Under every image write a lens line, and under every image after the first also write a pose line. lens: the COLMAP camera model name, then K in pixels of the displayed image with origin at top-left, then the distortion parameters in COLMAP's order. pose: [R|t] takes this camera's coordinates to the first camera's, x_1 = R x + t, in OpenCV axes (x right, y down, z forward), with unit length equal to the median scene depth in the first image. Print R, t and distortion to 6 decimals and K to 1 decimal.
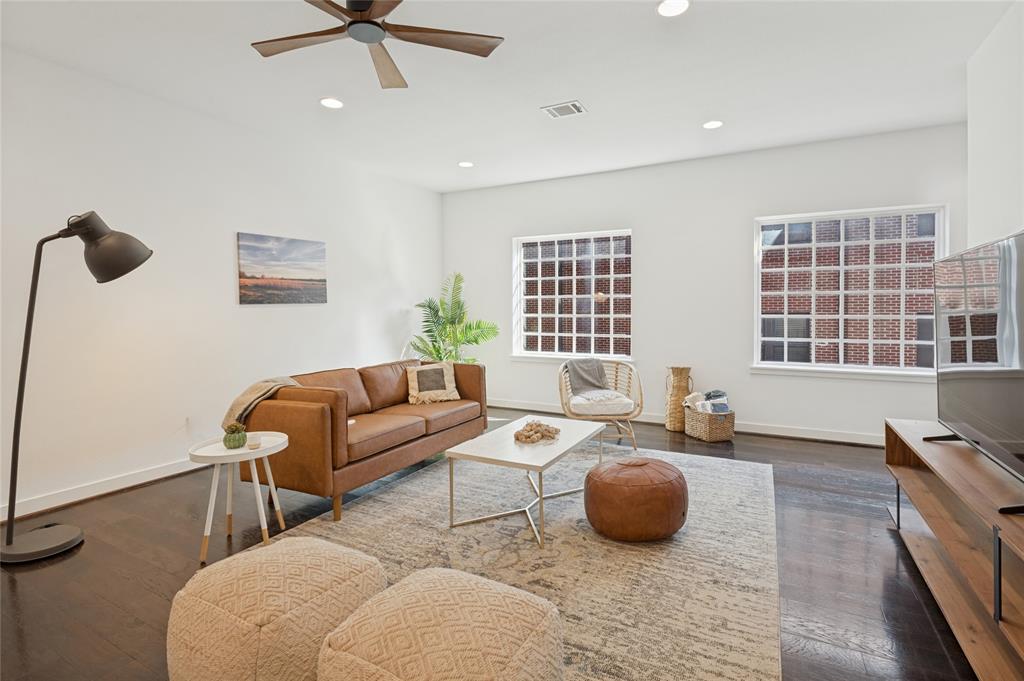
lens RADIAL K [[492.2, 0, 507.7], [0, 492.2, 319.7], [0, 0, 1]] dist [-0.025174, 0.000552]
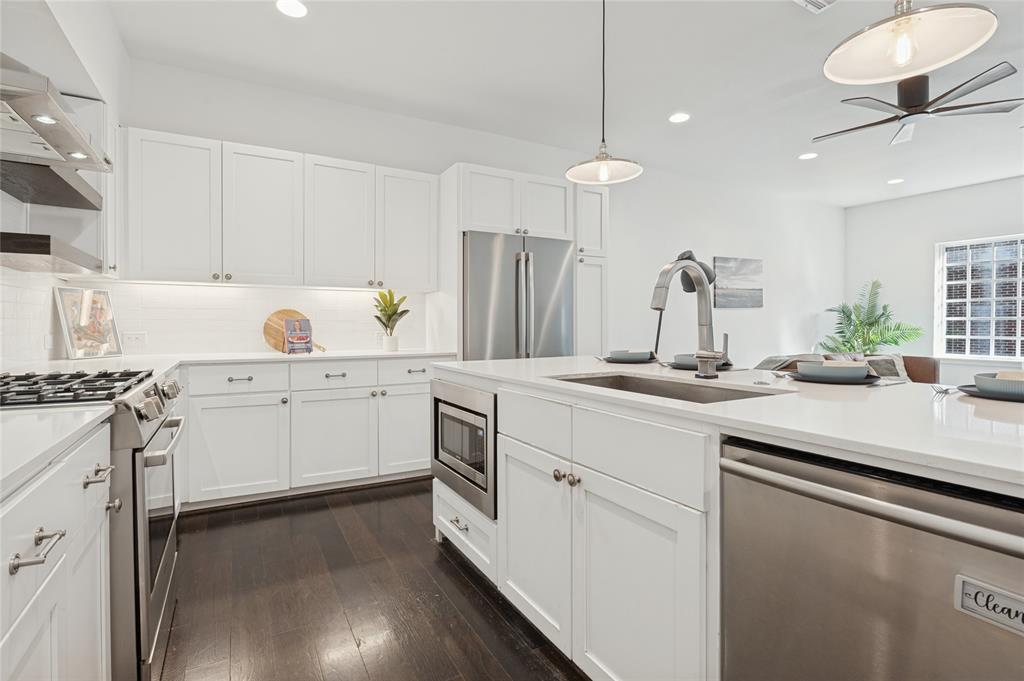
lens RADIAL K [[489.7, 0, 505.6], [0, 489.7, 330.7], [0, 0, 1]] dist [-0.012026, 0.001193]
pose [[0.841912, 0.008984, -0.539540, -0.260204], [-0.012084, 0.999925, -0.002207, 0.039611], [0.539479, 0.008378, 0.841957, -0.449357]]
